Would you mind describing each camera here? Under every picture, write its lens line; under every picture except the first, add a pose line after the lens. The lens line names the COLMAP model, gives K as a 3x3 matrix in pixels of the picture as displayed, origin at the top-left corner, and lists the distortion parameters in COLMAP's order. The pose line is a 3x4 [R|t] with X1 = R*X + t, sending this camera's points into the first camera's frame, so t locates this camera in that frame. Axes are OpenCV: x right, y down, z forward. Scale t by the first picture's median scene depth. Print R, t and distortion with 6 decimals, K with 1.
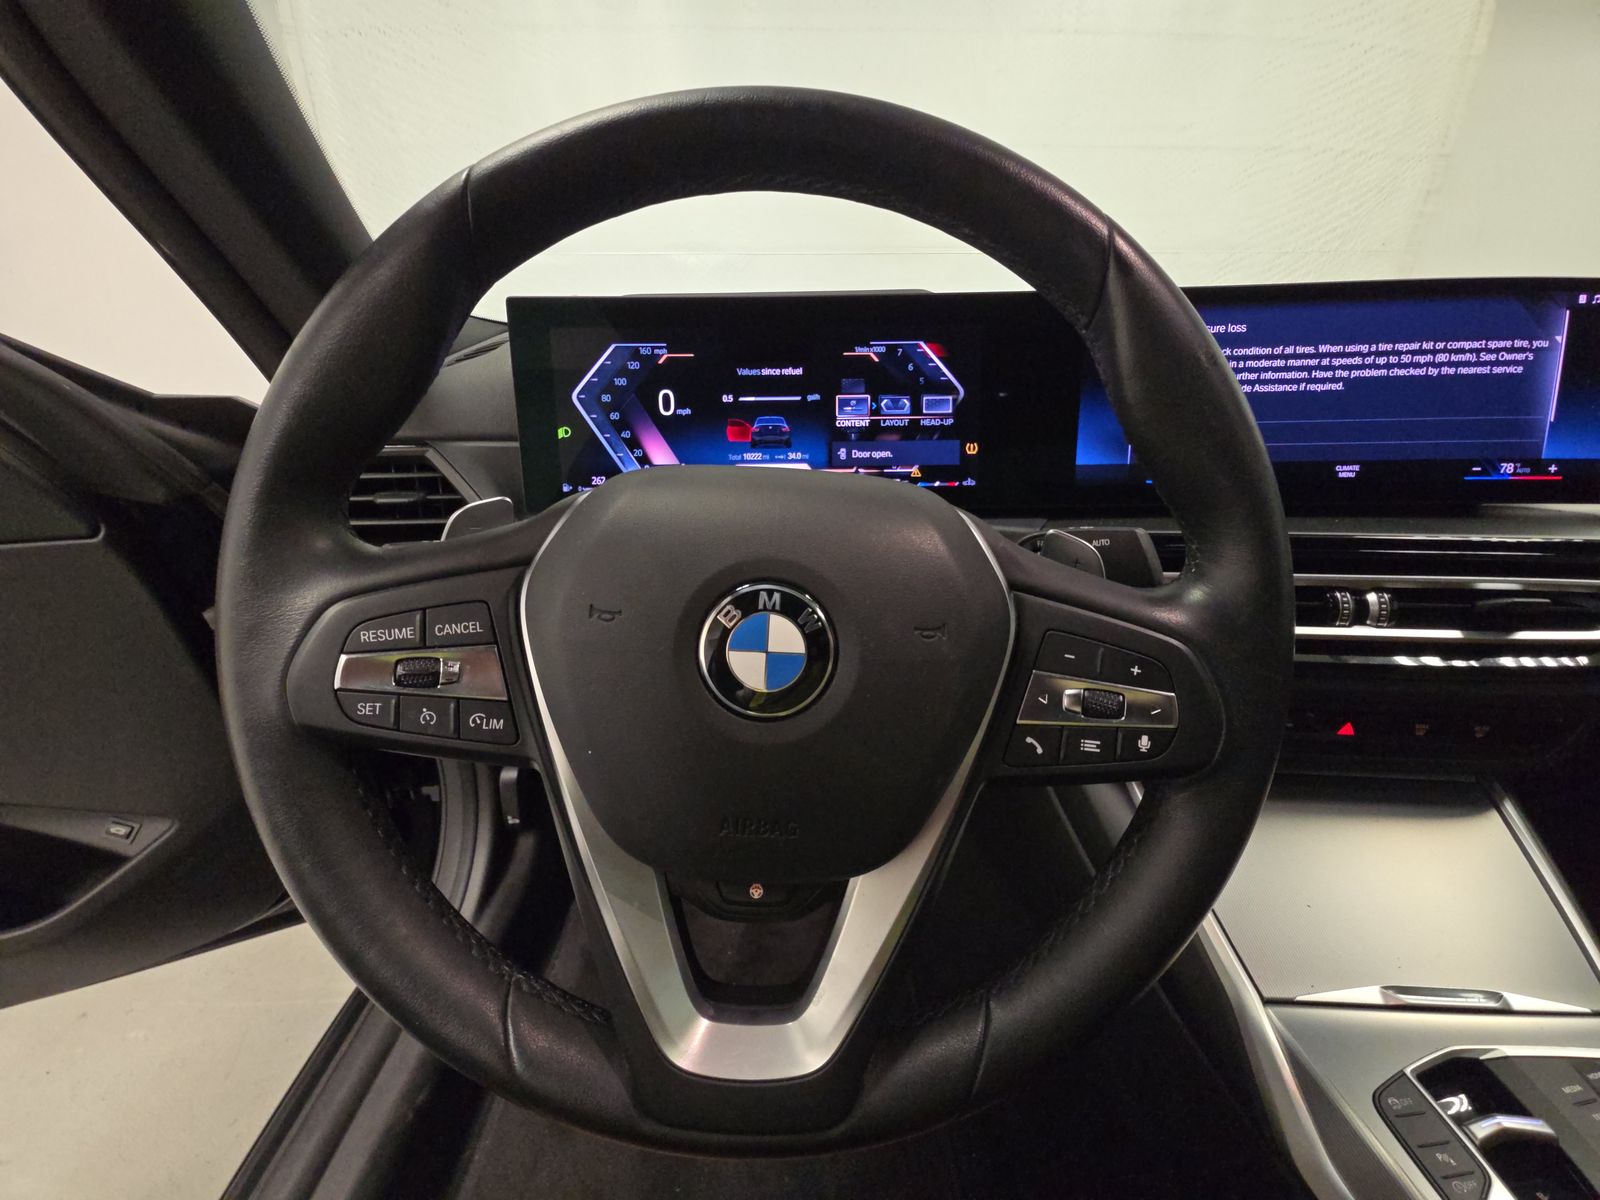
lens RADIAL K [[647.3, 0, 802.2], [0, 647.3, 592.6], [0, 0, 1]] dist [0.002623, -0.000727]
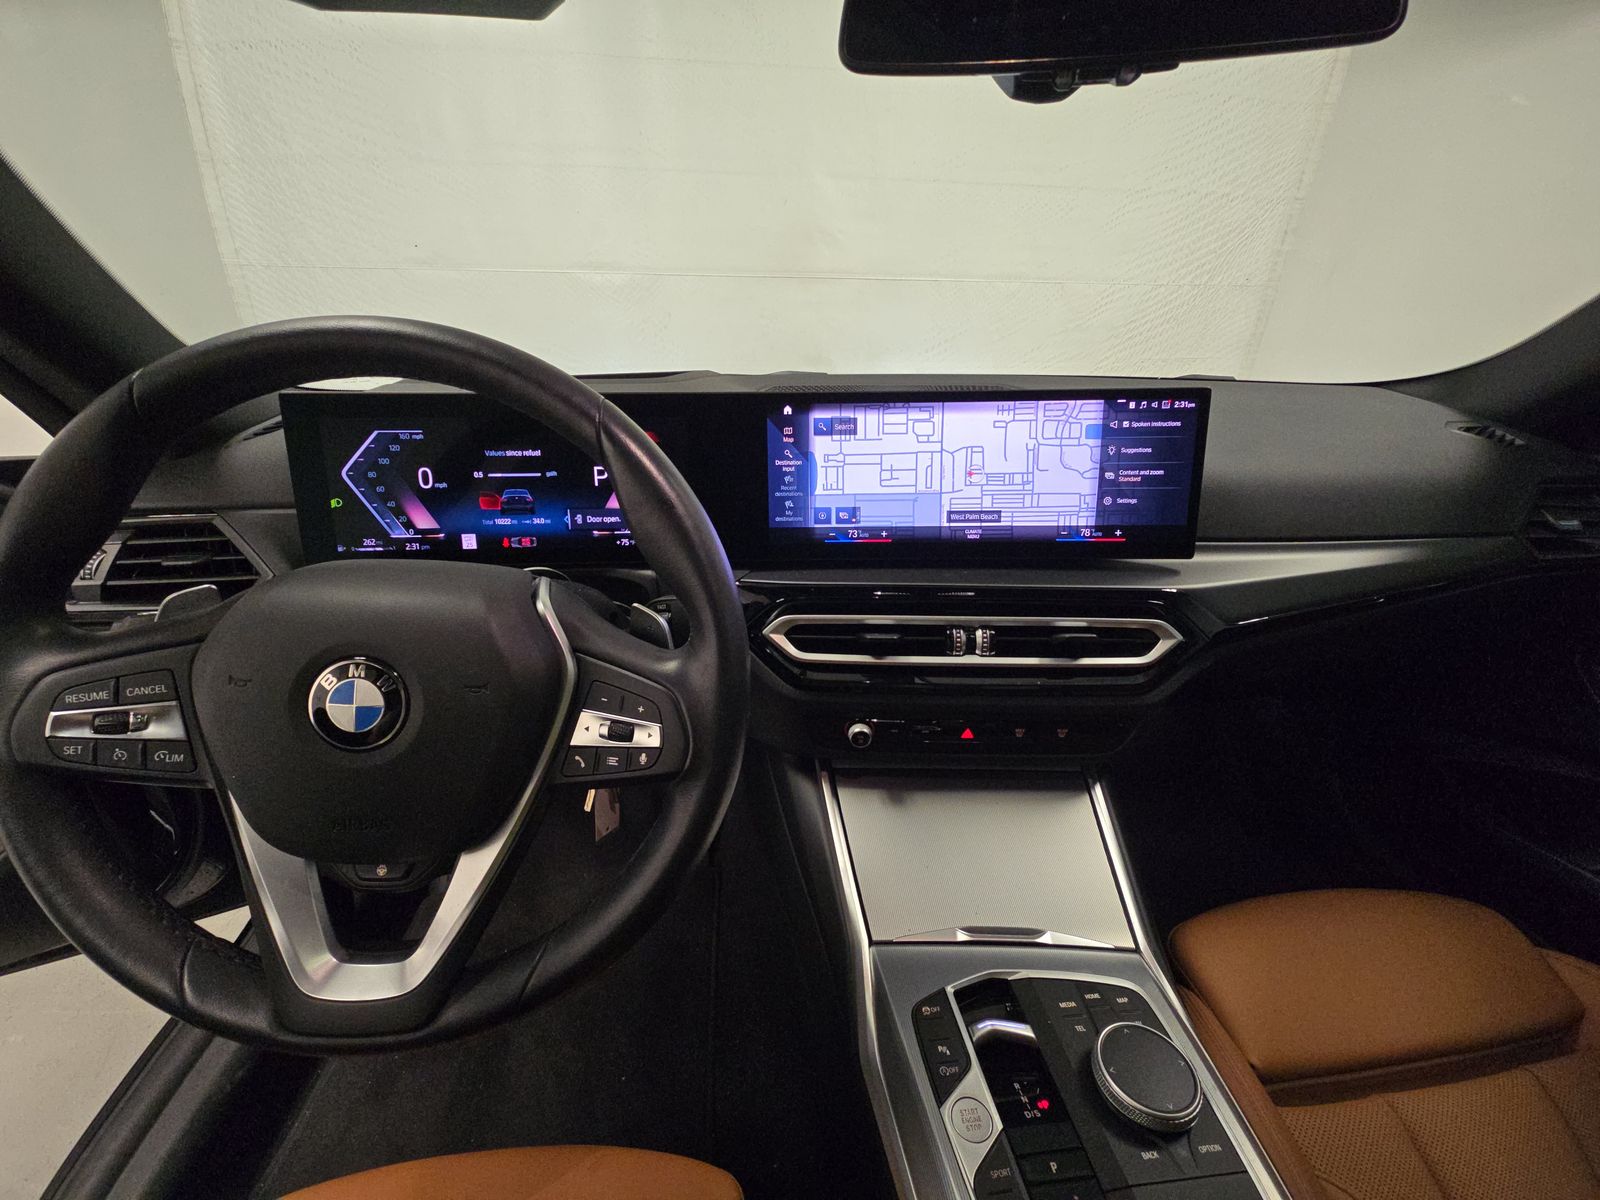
lens RADIAL K [[647.3, 0, 807.5], [0, 647.3, 596.1], [0, 0, 1]] dist [0.002623, -0.000727]
pose [[0.997285, -0.009755, 0.072983, 0.412003], [0.009342, 0.999938, 0.006000, -0.074226], [-0.073037, -0.005302, 0.997315, -0.258430]]
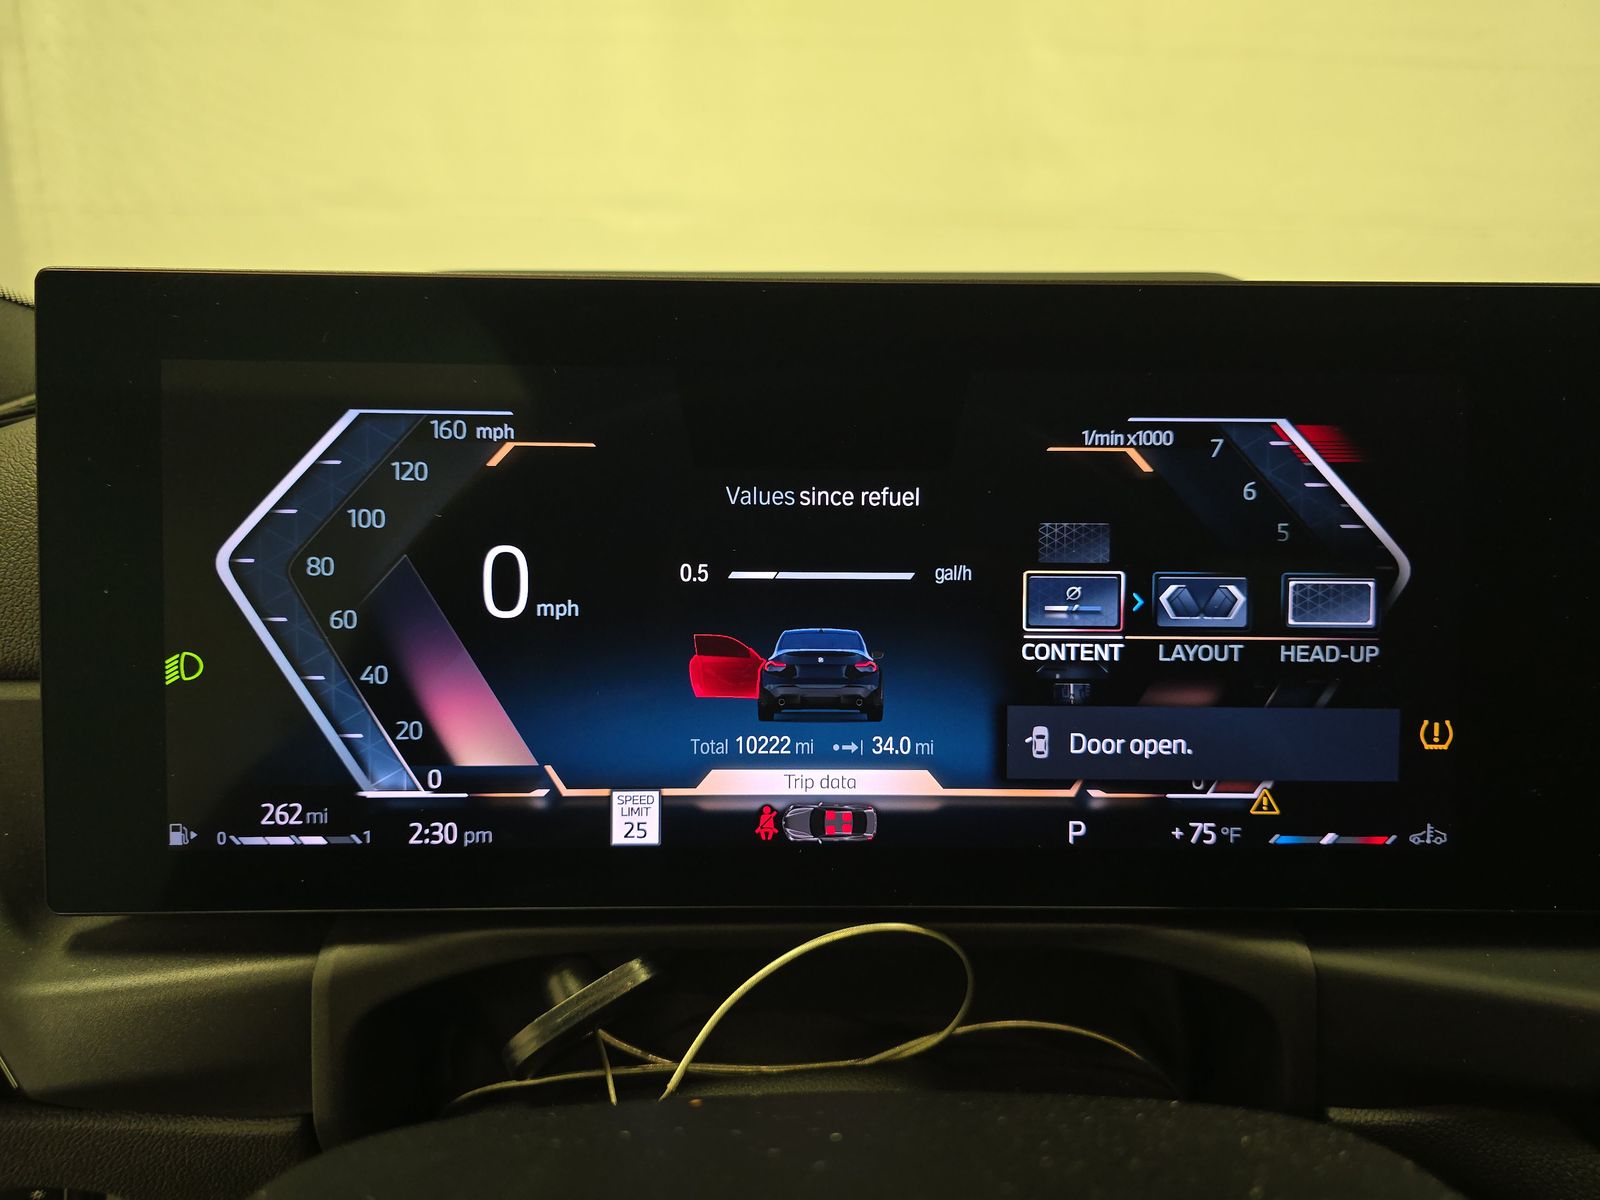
lens RADIAL K [[1072.9, 0, 798.8], [0, 1072.9, 606.6], [0, 0, 1]] dist [0.001300, -0.003827]
pose [[0.999791, 0.020358, -0.001838, -0.060672], [-0.020412, 0.989498, -0.143099, -0.207491], [-0.001094, 0.143107, 0.989707, 0.467497]]
